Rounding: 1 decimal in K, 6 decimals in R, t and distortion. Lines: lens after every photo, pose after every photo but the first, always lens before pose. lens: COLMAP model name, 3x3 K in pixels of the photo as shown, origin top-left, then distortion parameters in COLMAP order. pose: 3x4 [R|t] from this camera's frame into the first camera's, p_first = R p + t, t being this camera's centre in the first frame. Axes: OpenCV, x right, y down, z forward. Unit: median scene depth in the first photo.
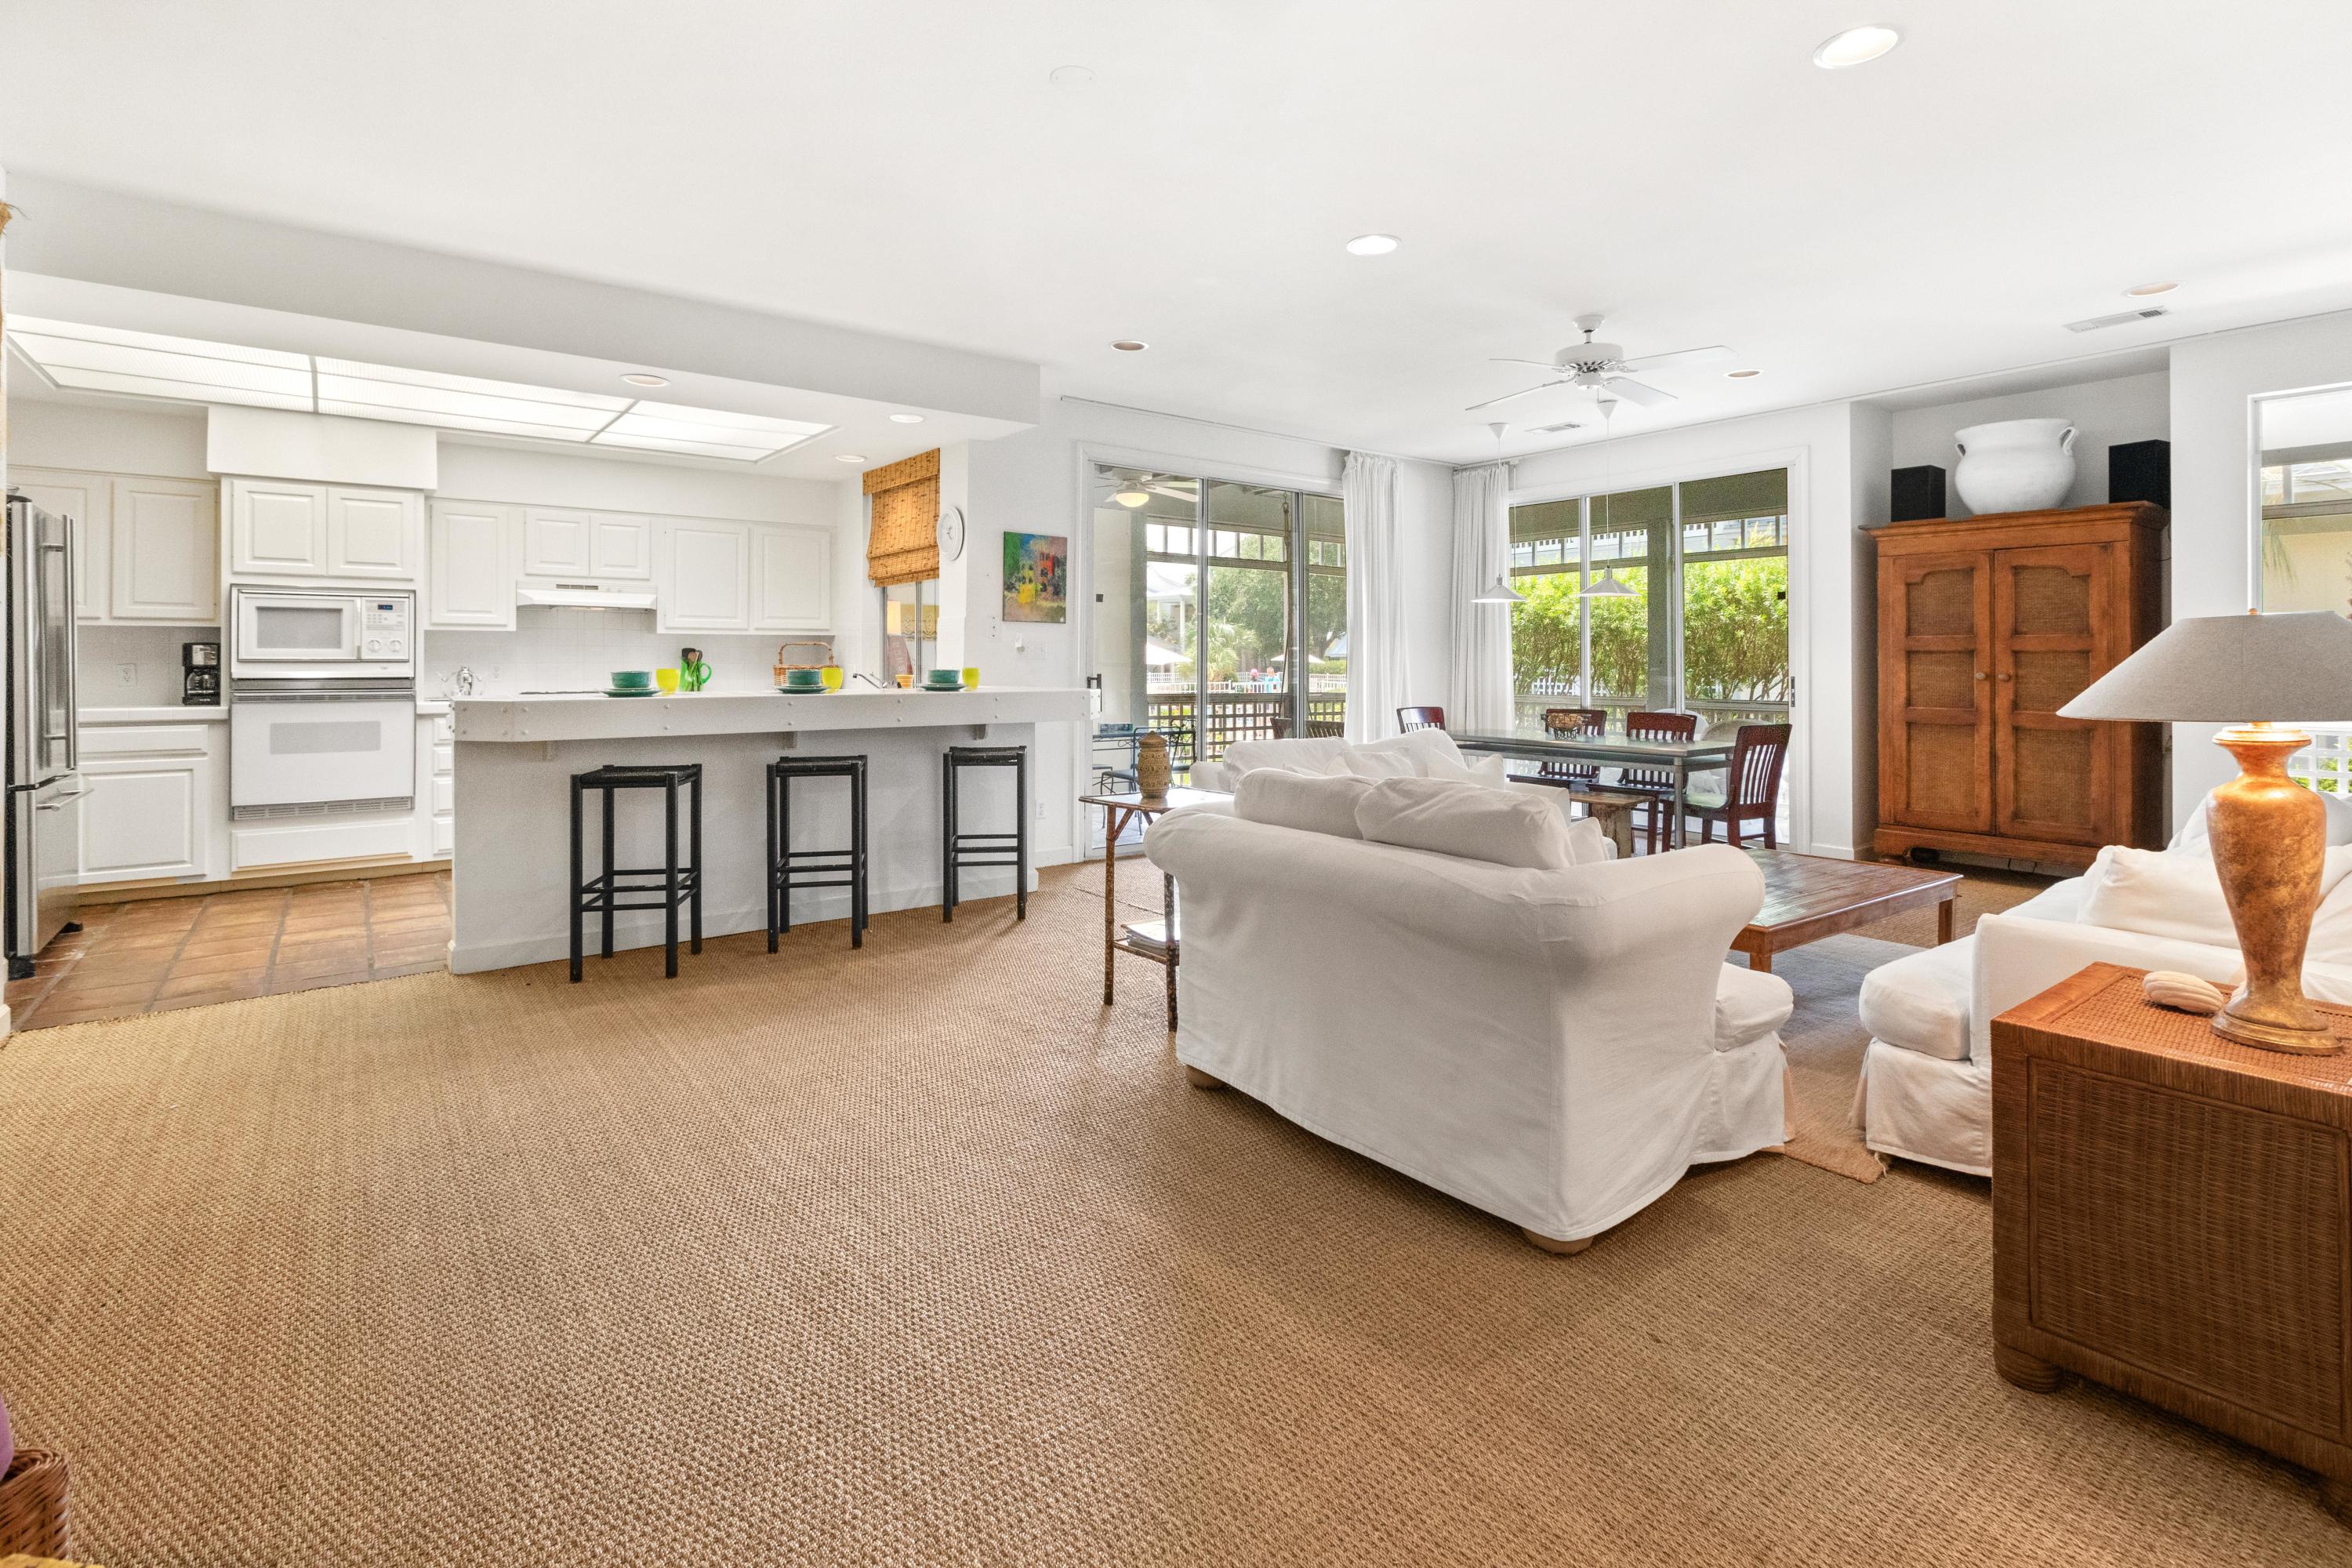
lens RADIAL K [[1194.0, 0, 1142.3], [0, 1194.0, 642.4], [0, 0, 1]] dist [0.010064, -0.001011]
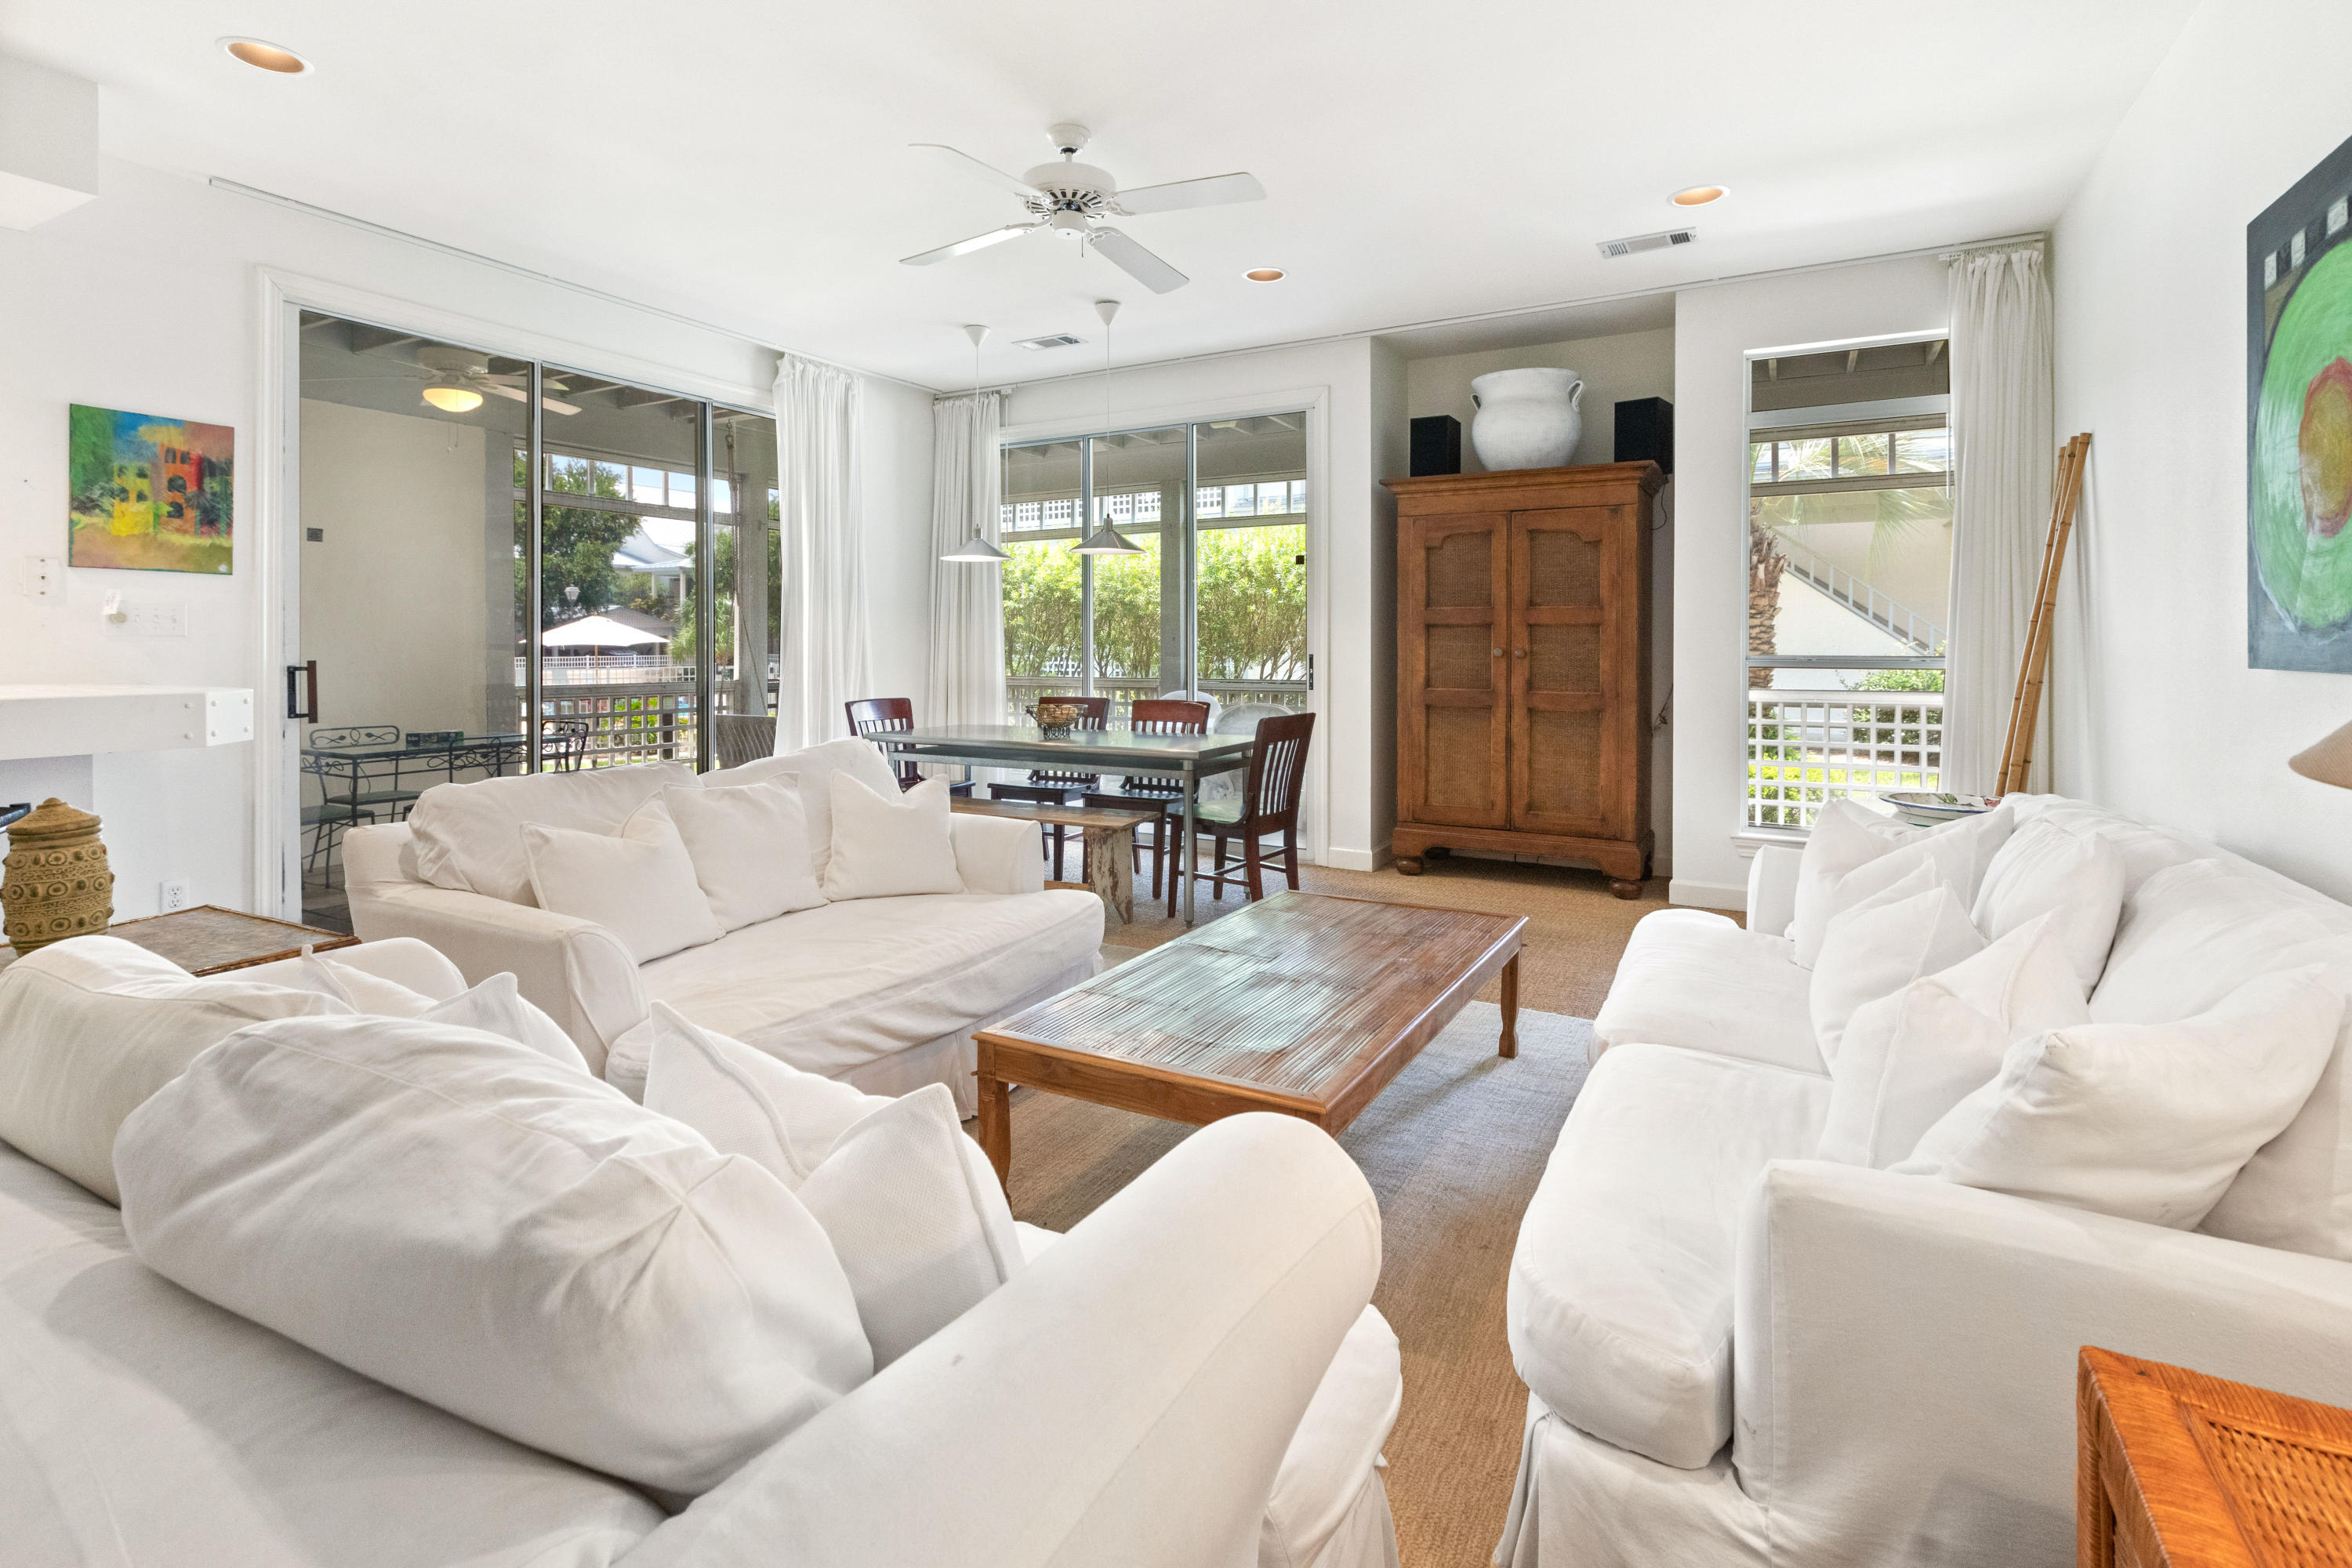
lens RADIAL K [[1212.2, 0, 1251.4], [0, 1212.2, 635.2], [0, 0, 1]] dist [0.001309, 0.000796]
pose [[0.892167, -0.001331, 0.451705, 0.125401], [-0.003787, 0.999938, 0.010426, 0.006276], [-0.451691, -0.011012, 0.892107, 0.272377]]
